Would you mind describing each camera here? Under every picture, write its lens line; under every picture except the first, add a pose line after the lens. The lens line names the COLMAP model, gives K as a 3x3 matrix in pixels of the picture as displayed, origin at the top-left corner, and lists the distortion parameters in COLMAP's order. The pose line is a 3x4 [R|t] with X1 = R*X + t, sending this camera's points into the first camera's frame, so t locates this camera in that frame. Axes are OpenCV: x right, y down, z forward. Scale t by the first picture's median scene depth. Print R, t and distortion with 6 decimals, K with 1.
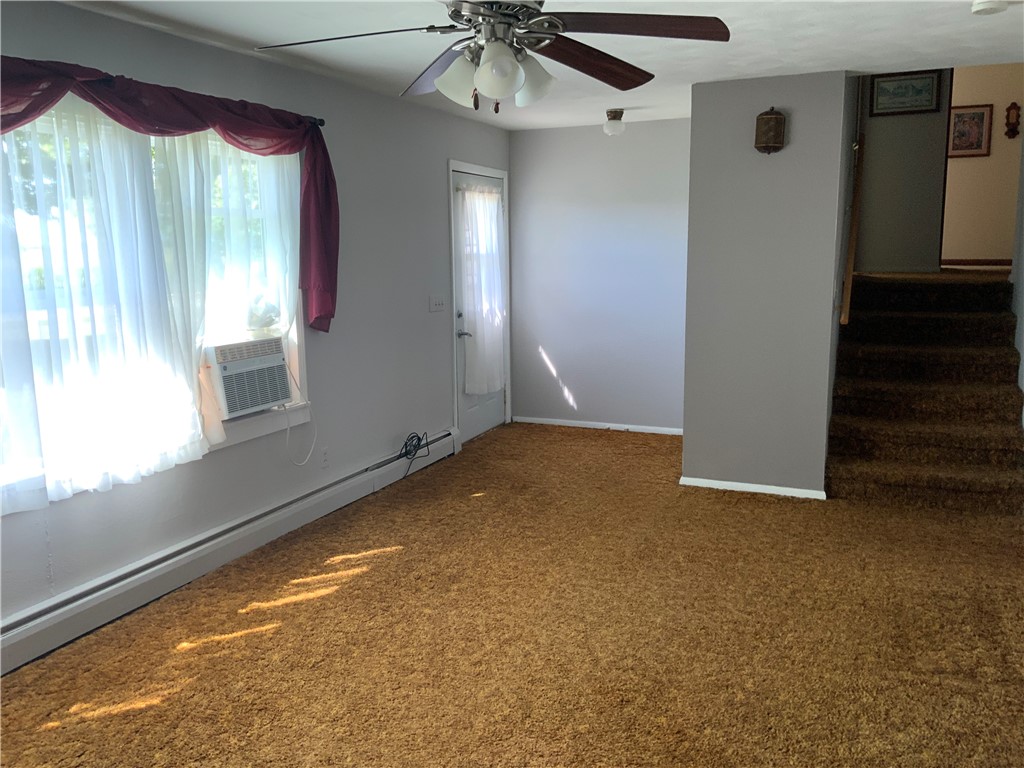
lens RADIAL K [[869.2, 0, 522.6], [0, 869.2, 380.1], [0, 0, 1]] dist [0.029661, -0.023883]
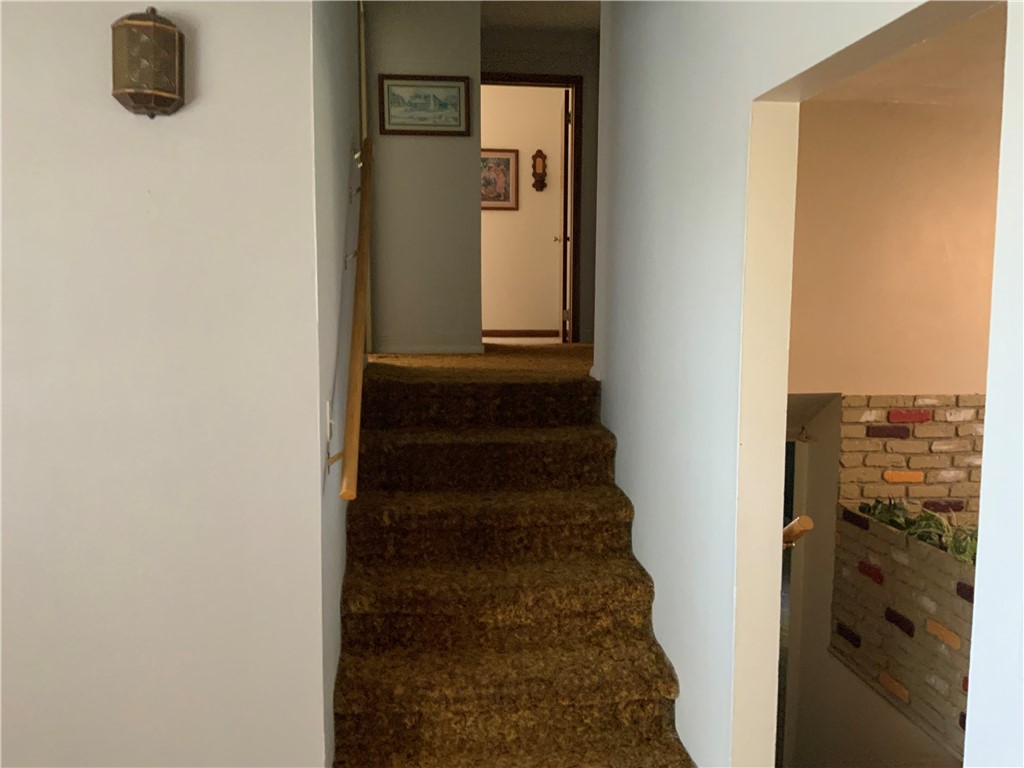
lens RADIAL K [[869.2, 0, 512.6], [0, 869.2, 377.9], [0, 0, 1]] dist [0.029661, -0.023883]
pose [[0.873726, -0.033016, 0.485297, 0.194715], [0.066490, 0.996435, -0.051918, -0.086230], [-0.481853, 0.077629, 0.872807, 0.480187]]
